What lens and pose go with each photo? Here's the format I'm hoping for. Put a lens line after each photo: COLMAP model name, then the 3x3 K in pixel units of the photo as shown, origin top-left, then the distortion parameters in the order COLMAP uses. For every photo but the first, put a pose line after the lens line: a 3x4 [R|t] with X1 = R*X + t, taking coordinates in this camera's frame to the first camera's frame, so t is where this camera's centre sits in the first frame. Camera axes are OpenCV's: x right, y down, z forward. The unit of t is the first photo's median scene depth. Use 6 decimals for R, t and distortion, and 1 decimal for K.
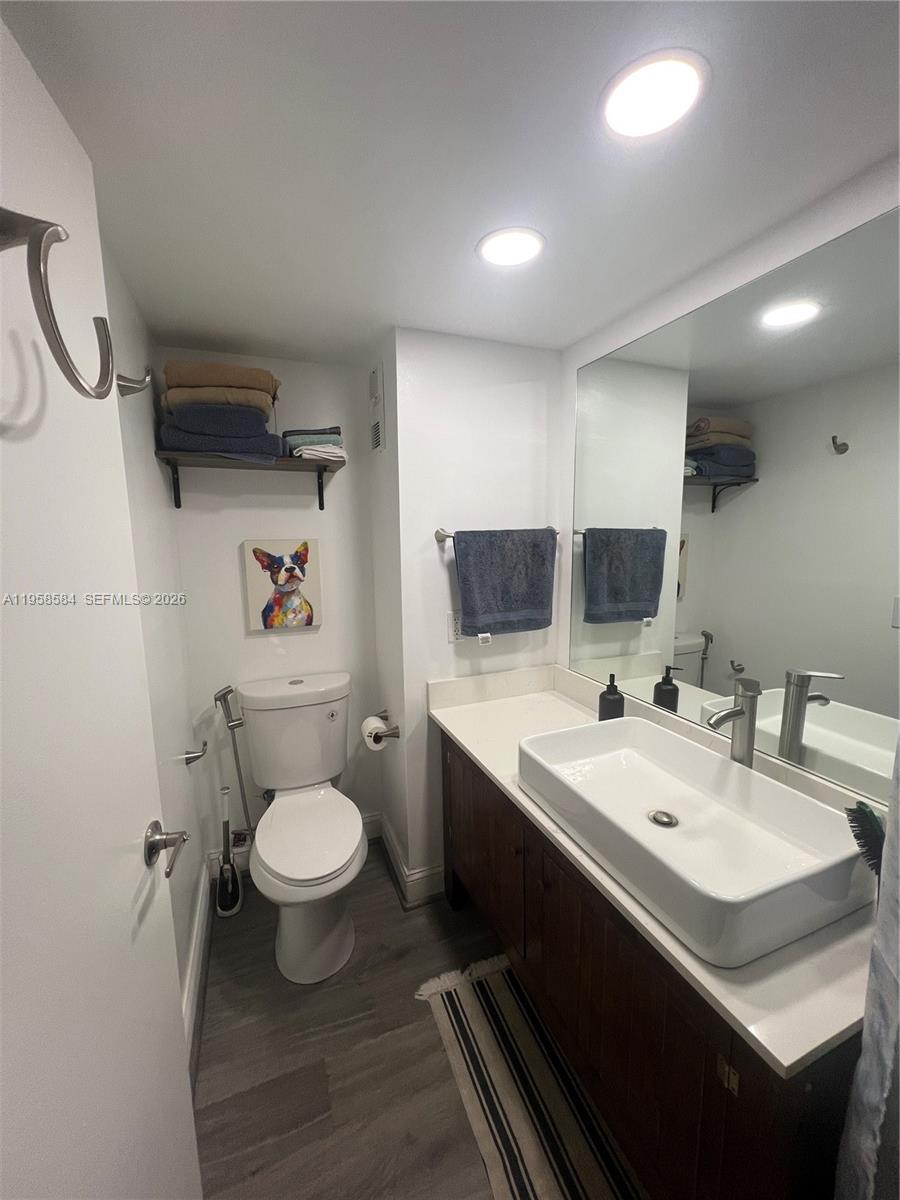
lens RADIAL K [[479.4, 0, 453.5], [0, 479.4, 600.3], [0, 0, 1]] dist [-0.001205, 0.000309]
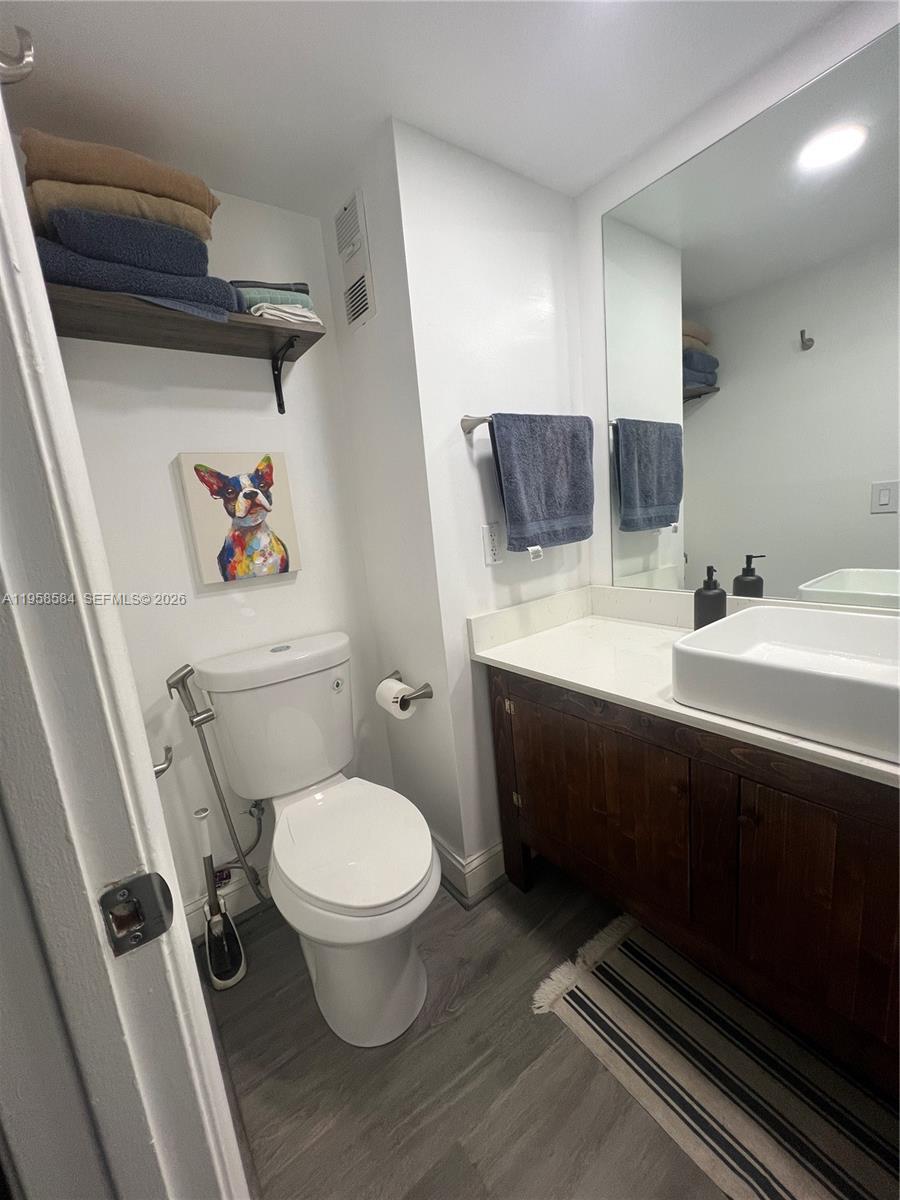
lens RADIAL K [[479.4, 0, 453.3], [0, 479.4, 599.4], [0, 0, 1]] dist [-0.001205, 0.000309]
pose [[0.964272, -0.124222, 0.233983, -0.244521], [0.117622, 0.992169, 0.042011, 0.099943], [-0.237370, -0.012989, 0.971333, 0.237098]]
